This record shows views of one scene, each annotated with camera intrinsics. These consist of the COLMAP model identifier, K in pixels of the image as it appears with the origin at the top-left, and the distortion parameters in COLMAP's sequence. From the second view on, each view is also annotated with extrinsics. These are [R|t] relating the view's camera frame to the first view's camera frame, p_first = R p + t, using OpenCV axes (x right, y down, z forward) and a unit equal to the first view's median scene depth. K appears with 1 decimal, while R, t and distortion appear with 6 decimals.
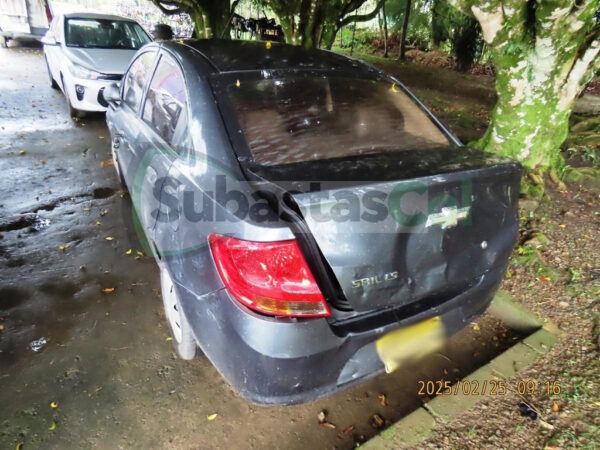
lens RADIAL K [[380.1, 0, 300.0], [0, 380.1, 225.0], [0, 0, 1]] dist [-0.006132, -0.000294]
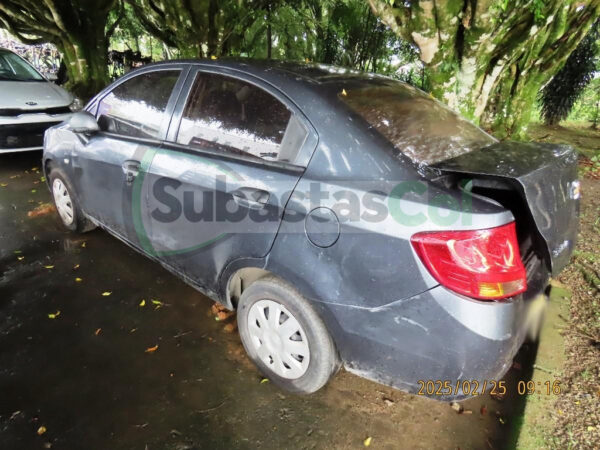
lens RADIAL K [[380.1, 0, 300.0], [0, 380.1, 225.0], [0, 0, 1]] dist [-0.006132, -0.000294]
pose [[0.933001, -0.149076, 0.327545, -0.334770], [0.172622, 0.984012, -0.043853, -0.003332], [-0.315771, 0.097457, 0.943817, 0.066076]]
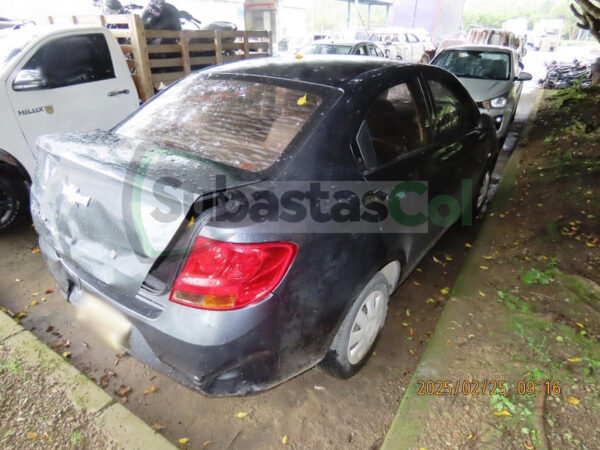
lens RADIAL K [[380.1, 0, 300.0], [0, 380.1, 225.0], [0, 0, 1]] dist [-0.006132, -0.000294]
pose [[0.408520, 0.339448, -0.847282, 0.644490], [-0.411739, 0.896995, 0.160843, -0.155539], [0.814605, 0.283152, 0.506205, 0.407641]]
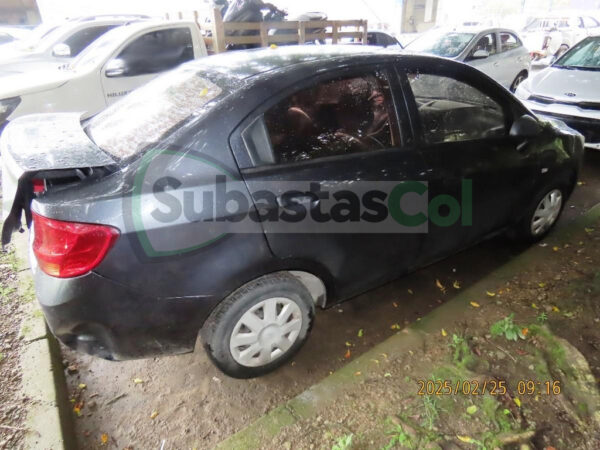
lens RADIAL K [[380.1, 0, 300.0], [0, 380.1, 225.0], [0, 0, 1]] dist [-0.006132, -0.000294]
pose [[0.029541, 0.394628, -0.918366, 0.700645], [-0.456824, 0.822532, 0.338753, -0.312838], [0.889067, 0.409524, 0.204574, 0.707934]]
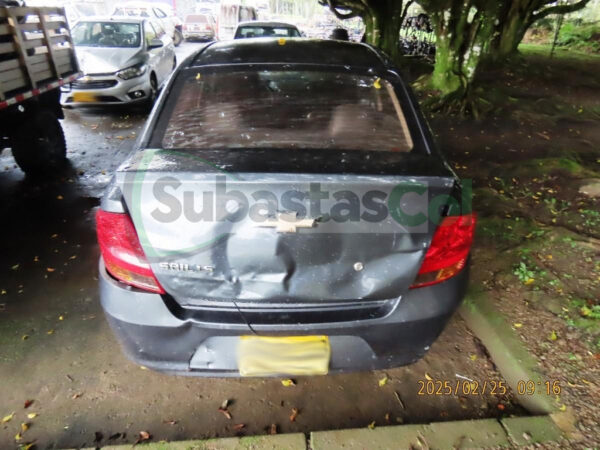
lens RADIAL K [[380.1, 0, 300.0], [0, 380.1, 225.0], [0, 0, 1]] dist [-0.006132, -0.000294]
pose [[0.881987, 0.172112, -0.438721, 0.332231], [-0.175312, 0.983941, 0.033563, -0.019938], [0.437452, 0.047311, 0.897996, 0.084449]]
